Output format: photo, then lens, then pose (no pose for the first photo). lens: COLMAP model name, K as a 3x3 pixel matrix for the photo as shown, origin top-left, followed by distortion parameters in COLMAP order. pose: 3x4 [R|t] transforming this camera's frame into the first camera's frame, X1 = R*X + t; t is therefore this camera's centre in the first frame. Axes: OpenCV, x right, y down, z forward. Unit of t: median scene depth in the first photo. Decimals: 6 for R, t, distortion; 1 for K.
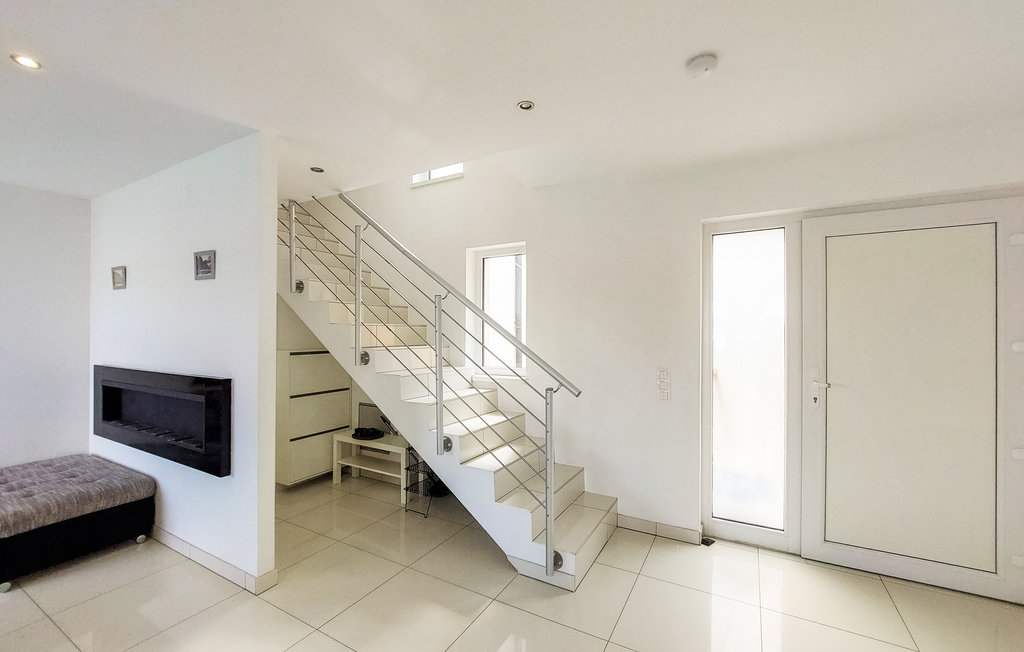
lens RADIAL K [[425.3, 0, 496.6], [0, 425.3, 325.2], [0, 0, 1]] dist [-0.000156, 0.000029]
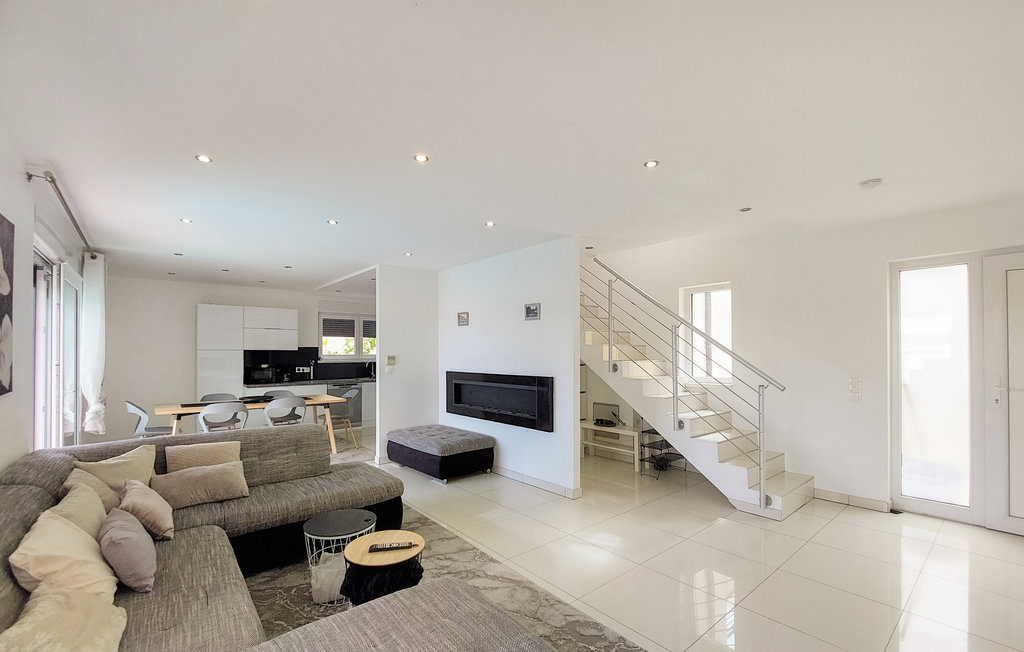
lens RADIAL K [[432.8, 0, 500.1], [0, 432.8, 345.6], [0, 0, 1]] dist [-0.017633, -0.000236]
pose [[0.941293, -0.010784, -0.337418, -0.190482], [0.009855, 0.999941, -0.004466, 0.002855], [0.337447, 0.000878, 0.941344, -0.612842]]
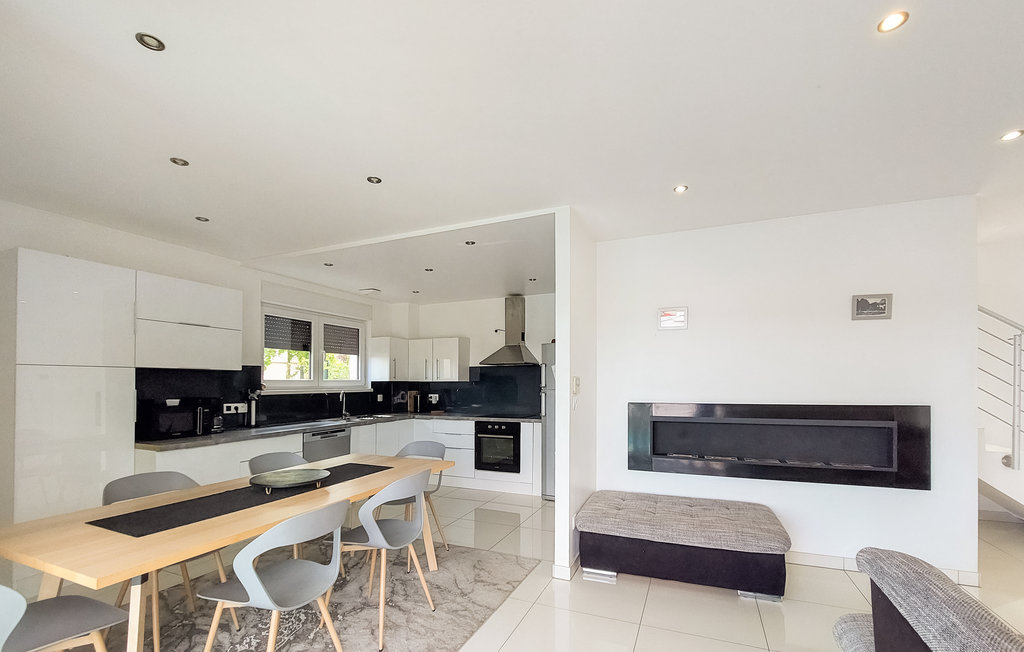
lens RADIAL K [[432.1, 0, 509.5], [0, 432.1, 374.6], [0, 0, 1]] dist [-0.000200, -0.000059]
pose [[0.992576, -0.005969, 0.121477, -1.555518], [0.006783, 0.999957, -0.006285, 0.034207], [-0.121435, 0.007063, 0.992574, -0.015621]]
